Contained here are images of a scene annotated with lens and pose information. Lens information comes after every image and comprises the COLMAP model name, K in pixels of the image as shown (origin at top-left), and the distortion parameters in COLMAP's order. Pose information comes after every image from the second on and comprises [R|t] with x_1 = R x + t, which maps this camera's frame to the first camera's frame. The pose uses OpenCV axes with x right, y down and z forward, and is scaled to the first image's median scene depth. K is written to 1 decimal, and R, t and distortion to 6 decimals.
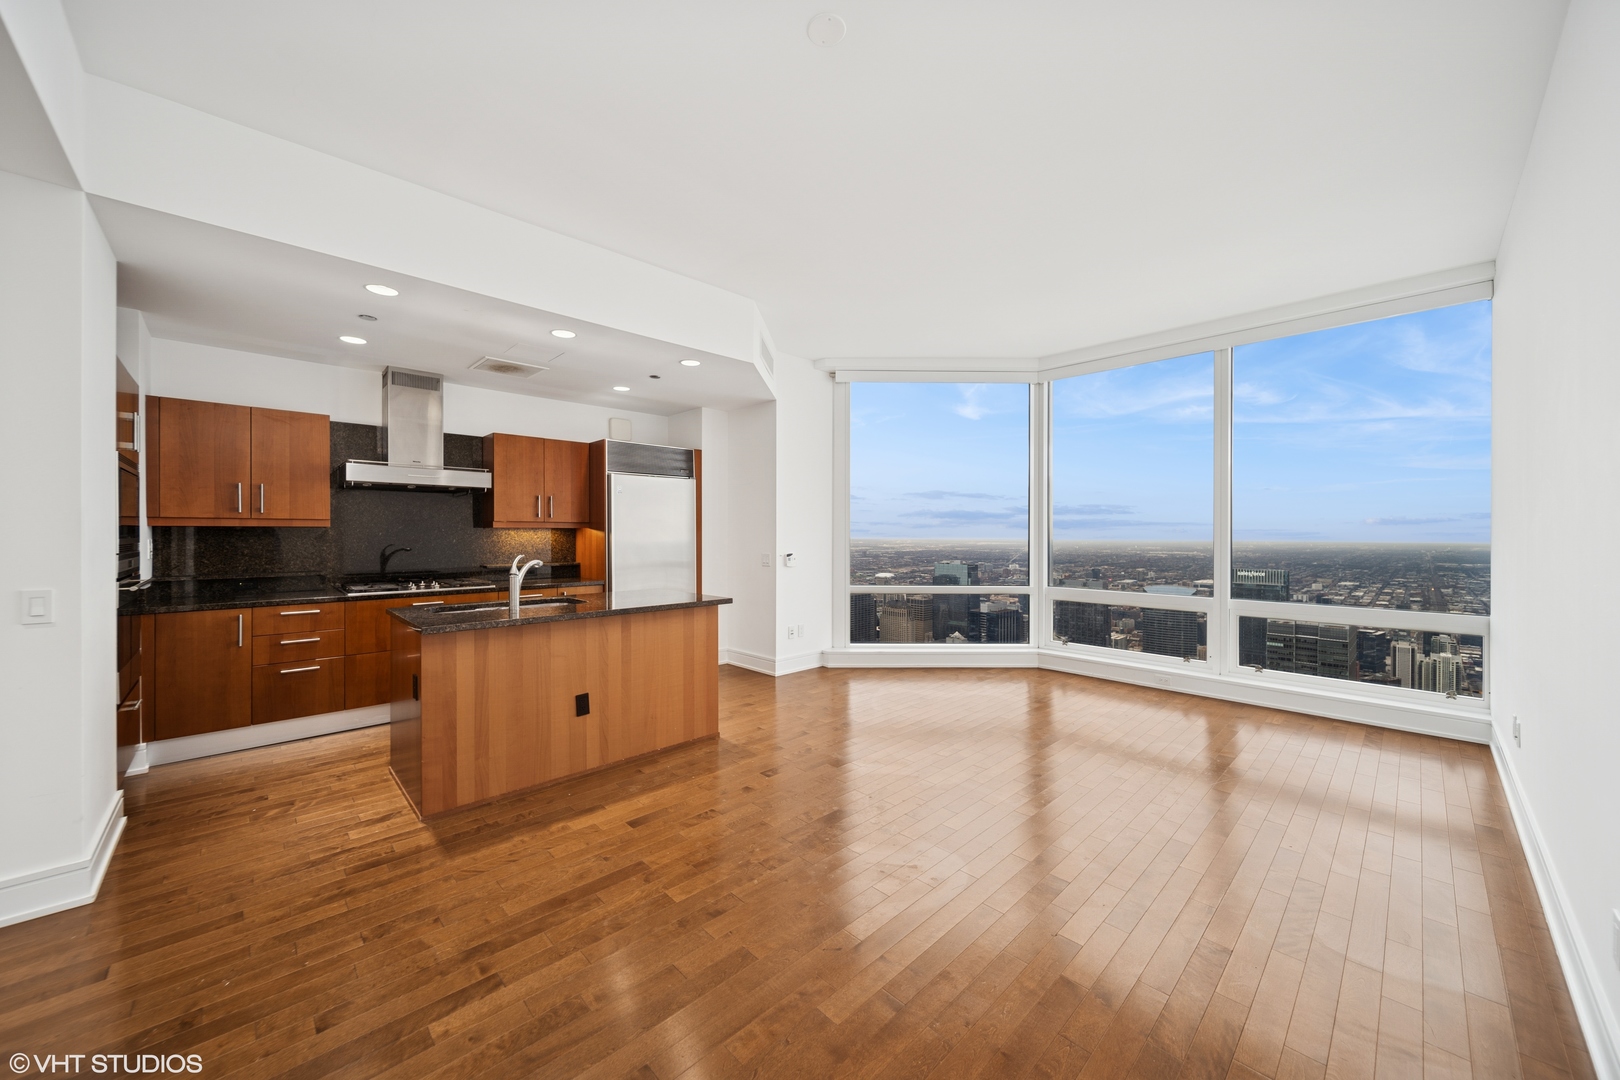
lens RADIAL K [[583.9, 0, 810.0], [0, 583.9, 540.0], [0, 0, 1]] dist [-0.000887, -0.000126]
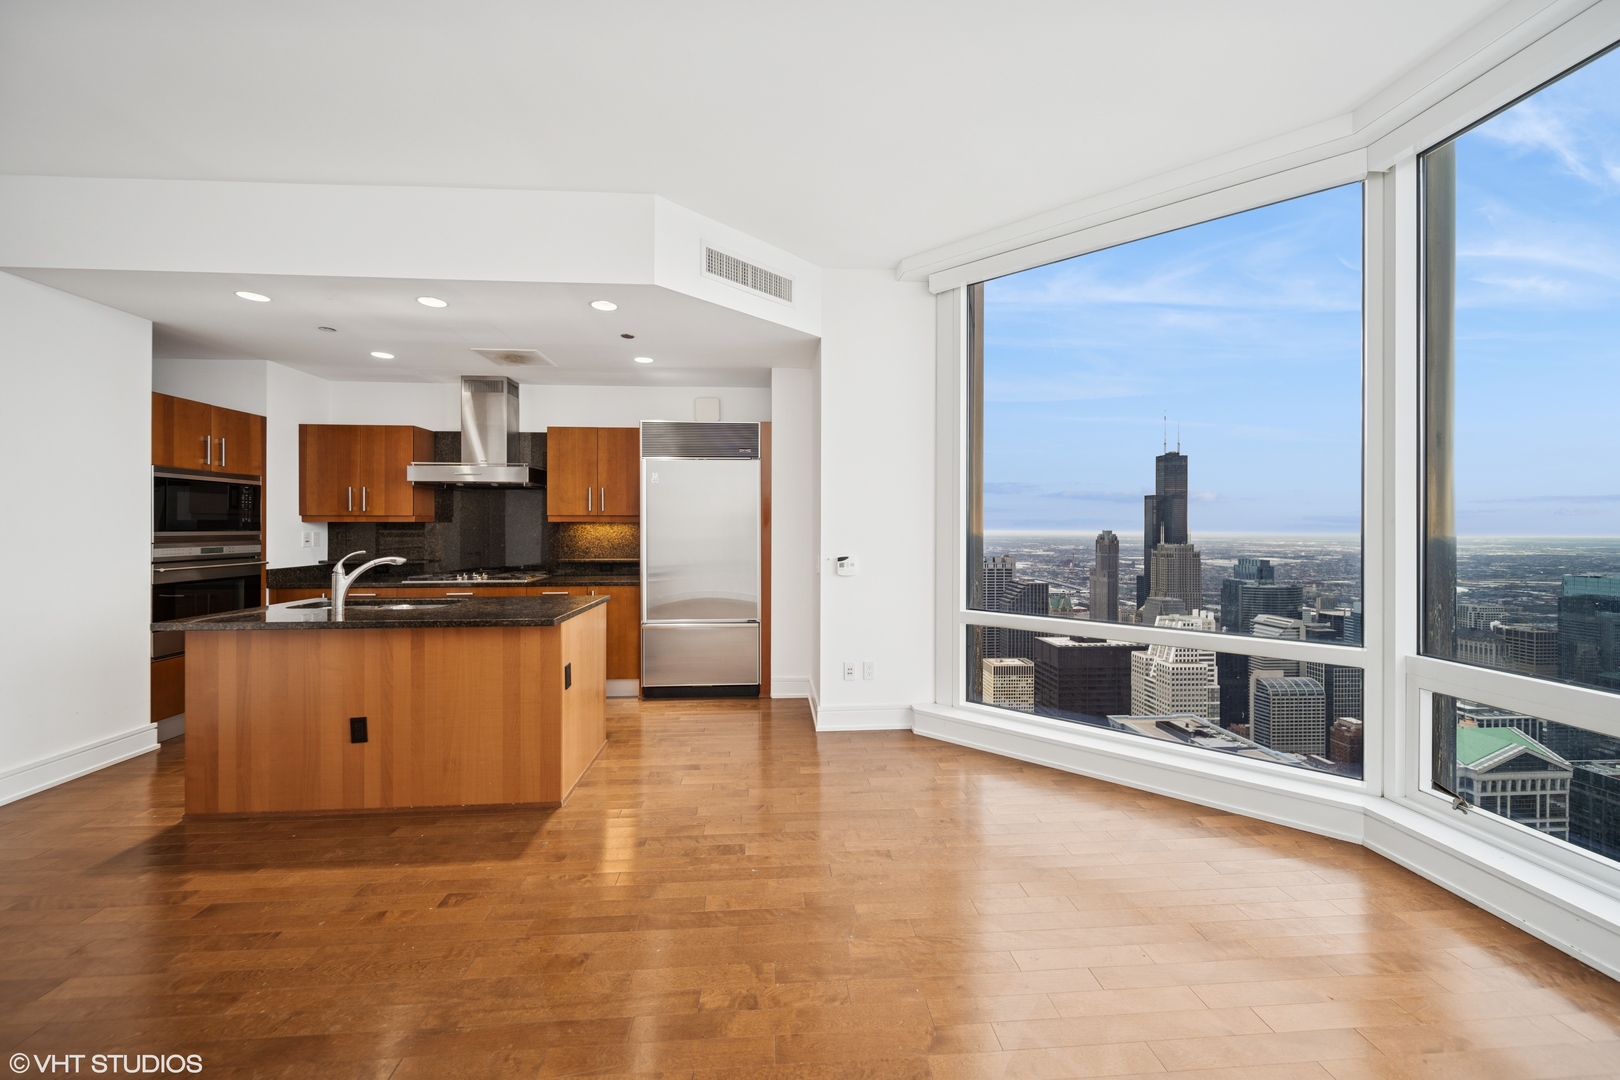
lens RADIAL K [[583.6, 0, 810.9], [0, 583.6, 532.0], [0, 0, 1]] dist [-0.000363, -0.000521]
pose [[0.765795, 0.003557, -0.643075, 0.509106], [-0.006812, 0.999973, -0.002581, -0.005377], [0.643049, 0.006357, 0.765799, 0.601703]]
